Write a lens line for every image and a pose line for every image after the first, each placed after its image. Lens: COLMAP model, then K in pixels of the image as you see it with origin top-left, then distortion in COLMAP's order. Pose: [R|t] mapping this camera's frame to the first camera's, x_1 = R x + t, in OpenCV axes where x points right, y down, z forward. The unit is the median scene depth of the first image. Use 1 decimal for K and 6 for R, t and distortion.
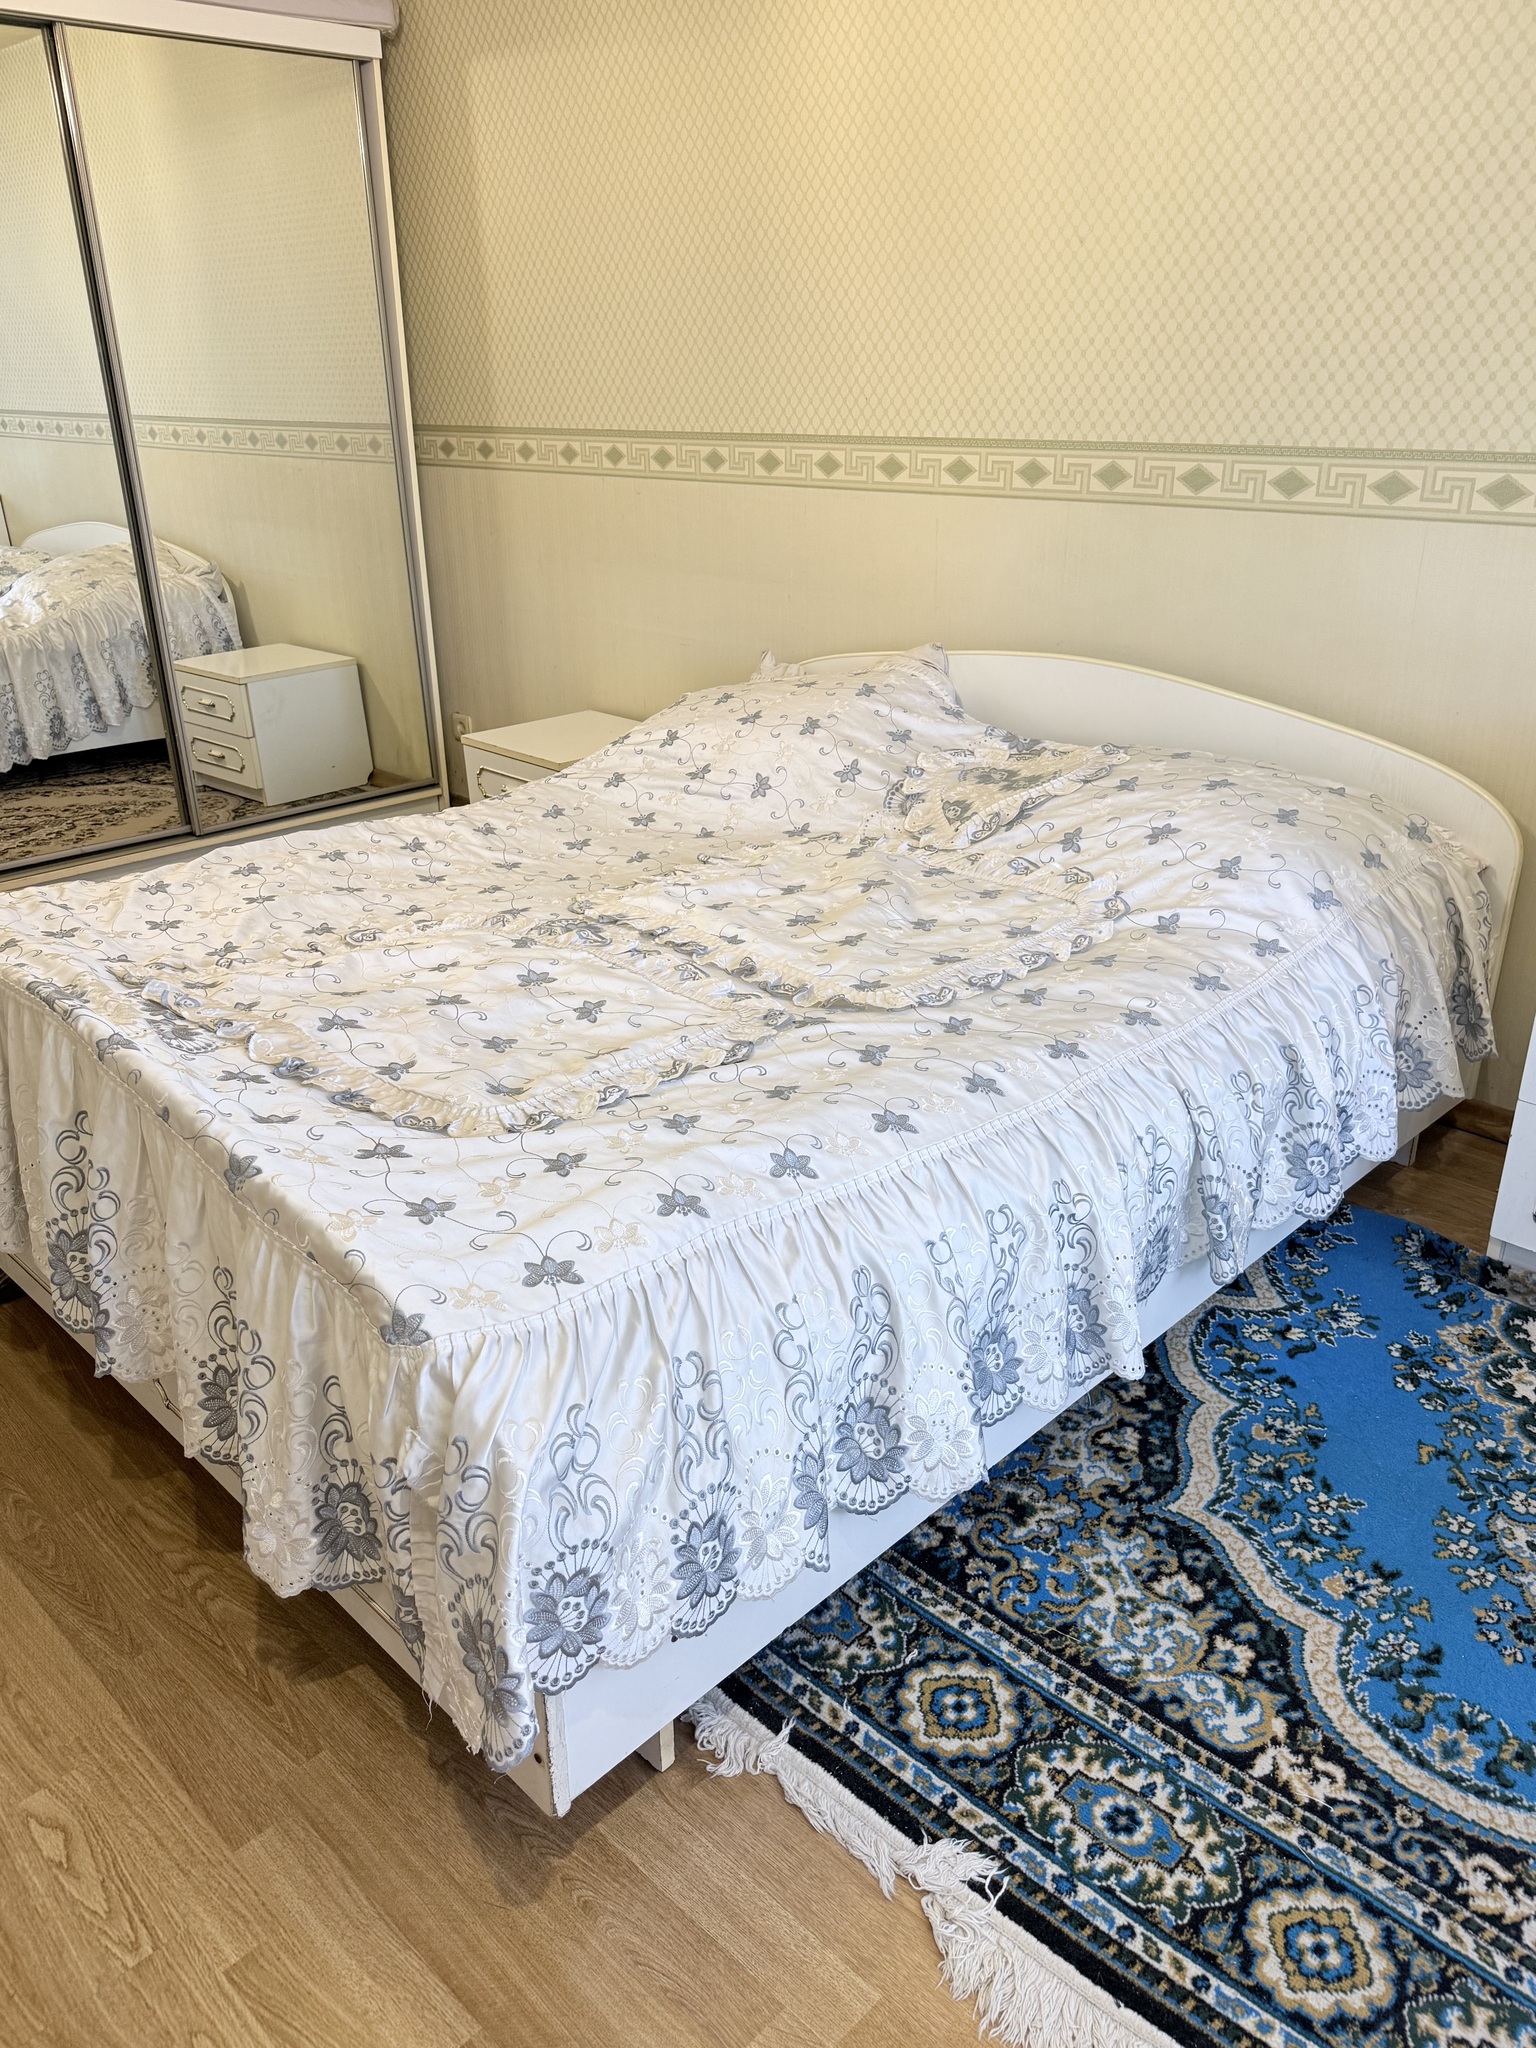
lens RADIAL K [[1544.2, 0, 762.6], [0, 1544.2, 1017.0], [0, 0, 1]] dist [0.107833, -0.167605]
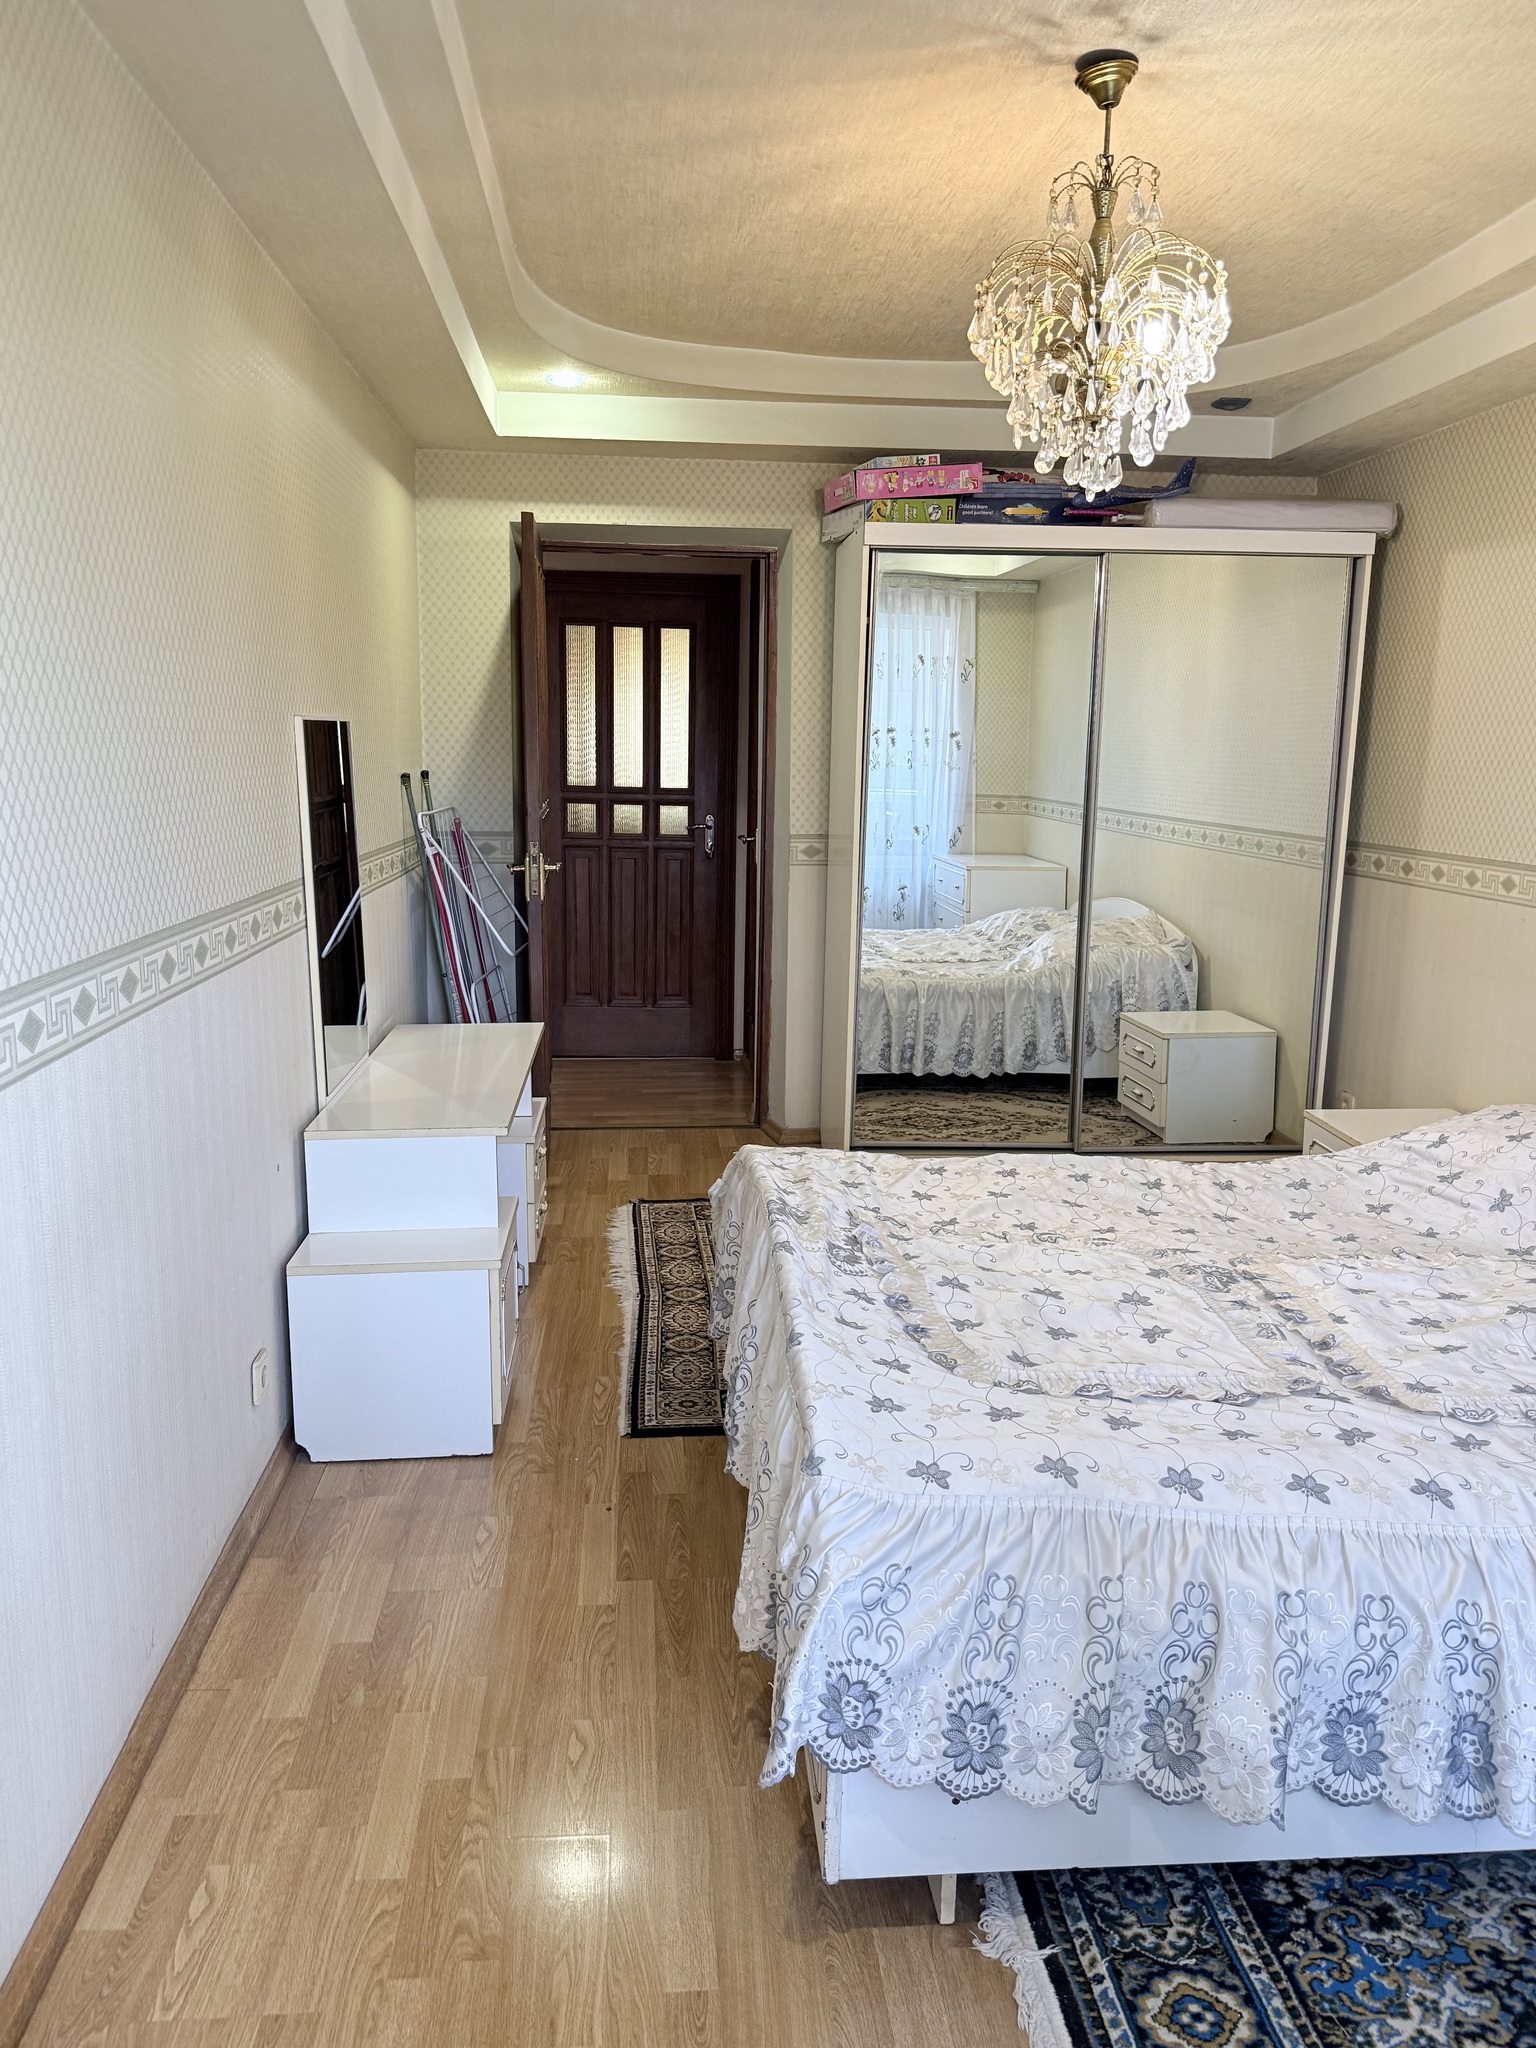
lens RADIAL K [[1558.1, 0, 749.0], [0, 1558.1, 1012.2], [0, 0, 1]] dist [0.048984, -0.050358]
pose [[0.750191, 0.138349, -0.646585, 0.402088], [-0.279179, 0.952703, -0.120064, -0.007401], [0.599393, 0.270584, 0.753334, -0.165653]]
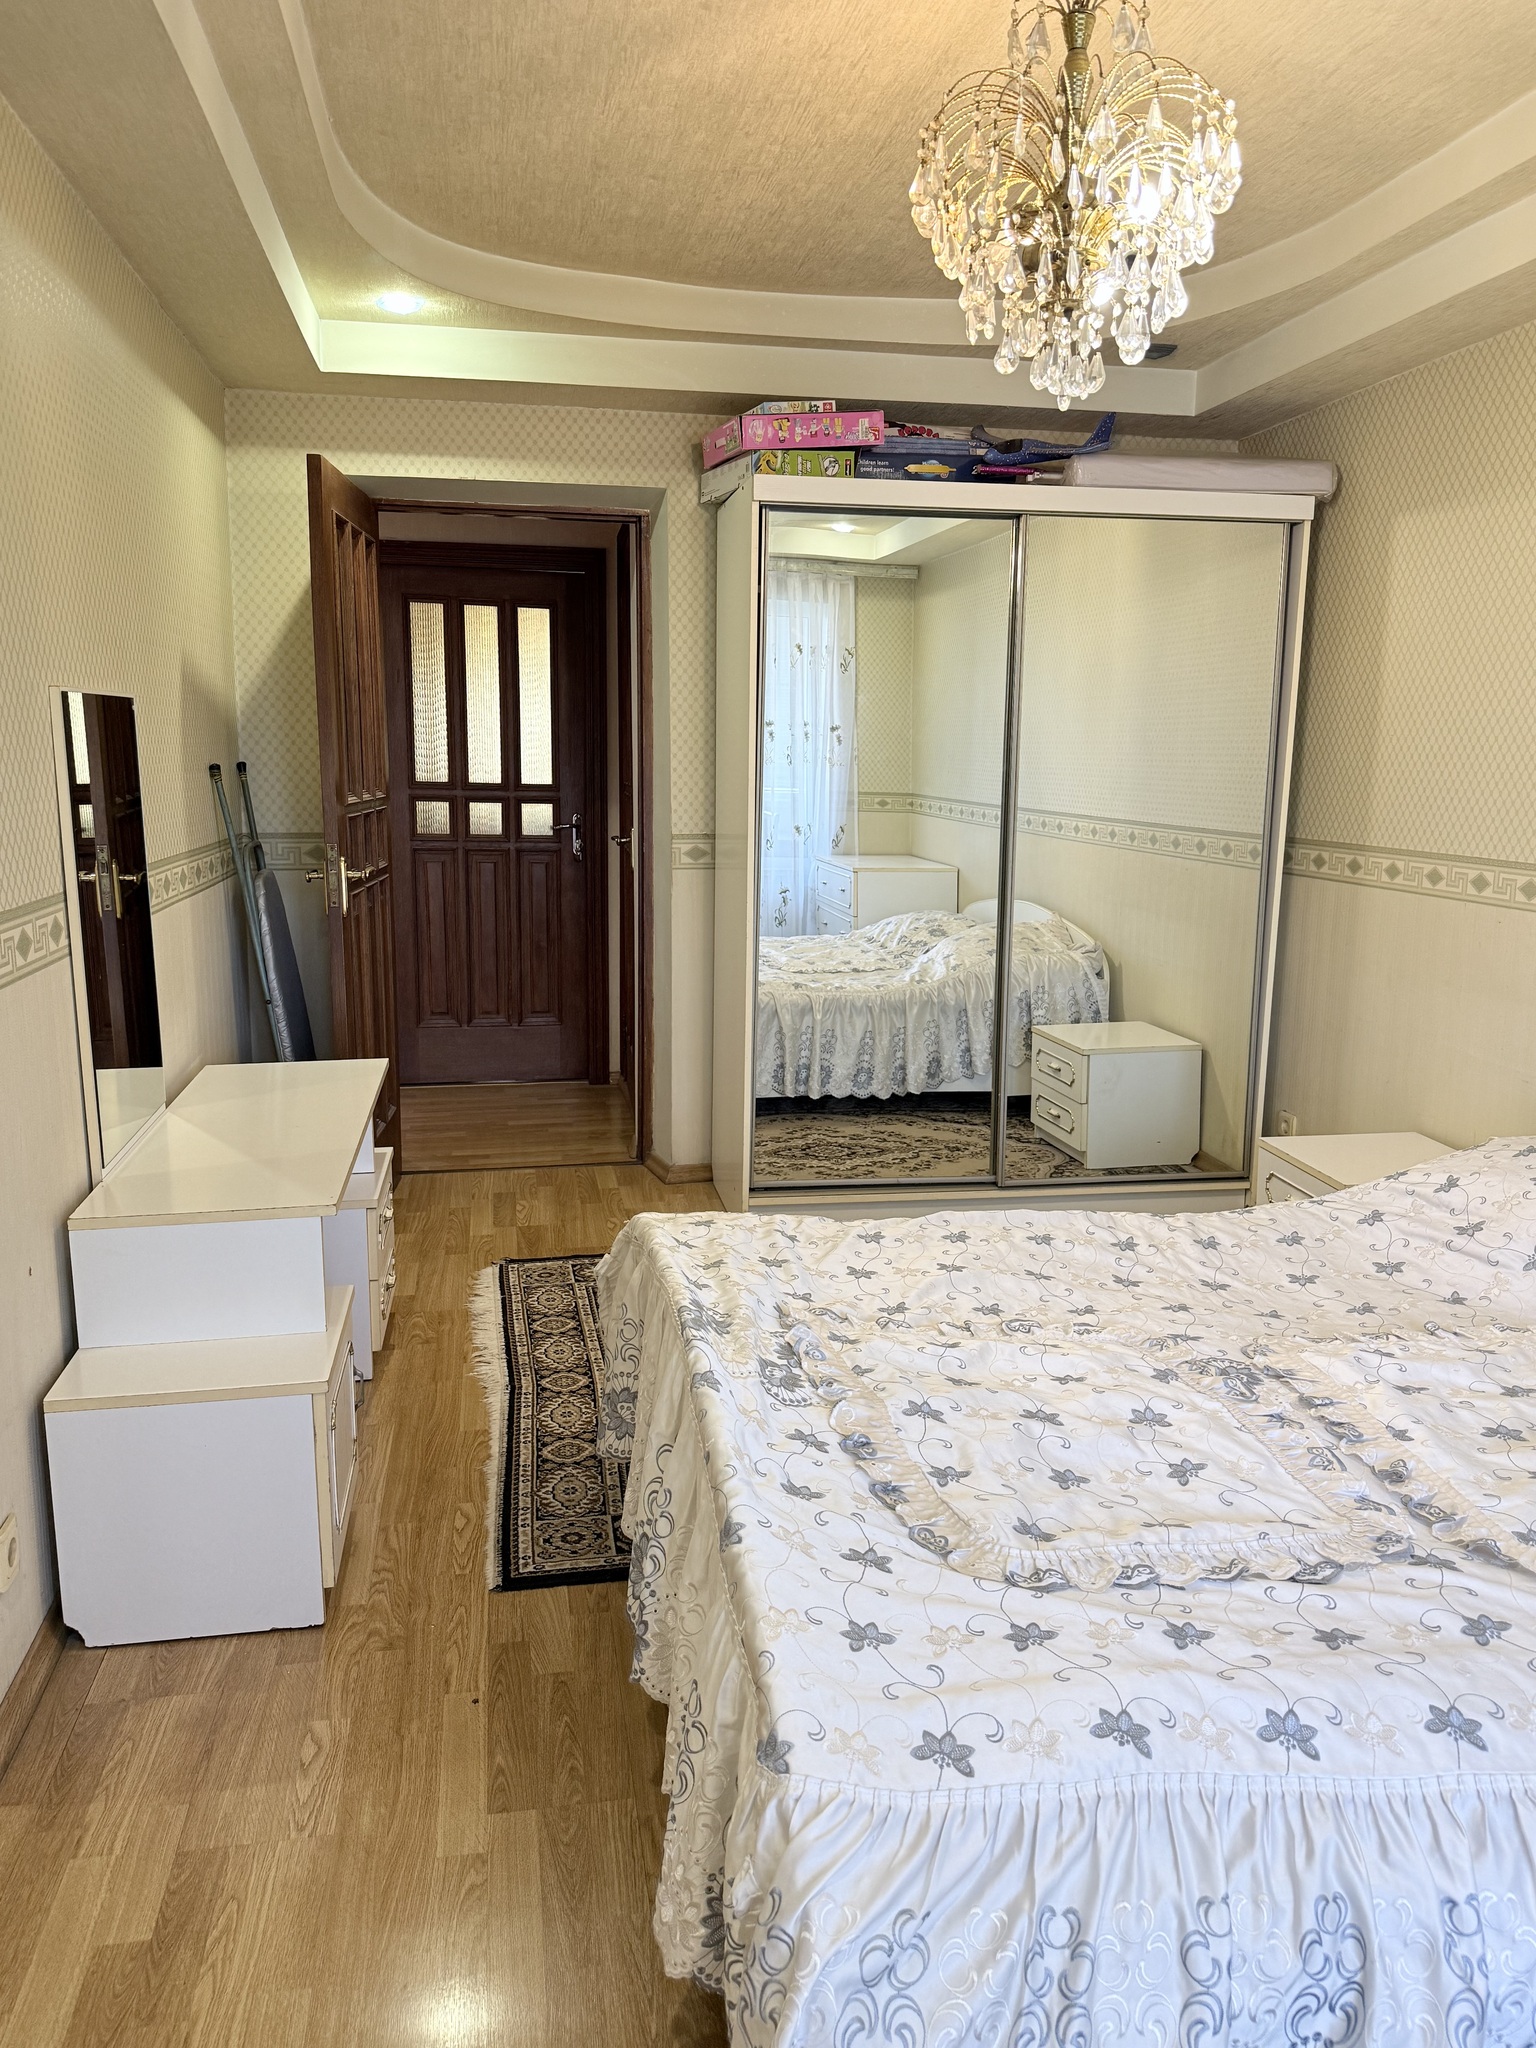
lens RADIAL K [[1525.7, 0, 762.8], [0, 1525.7, 1010.7], [0, 0, 1]] dist [0.078514, -0.121061]
pose [[0.813038, 0.123161, -0.569034, 0.173674], [-0.247515, 0.957767, -0.146352, -0.070112], [0.526977, 0.259834, 0.809185, 0.050466]]
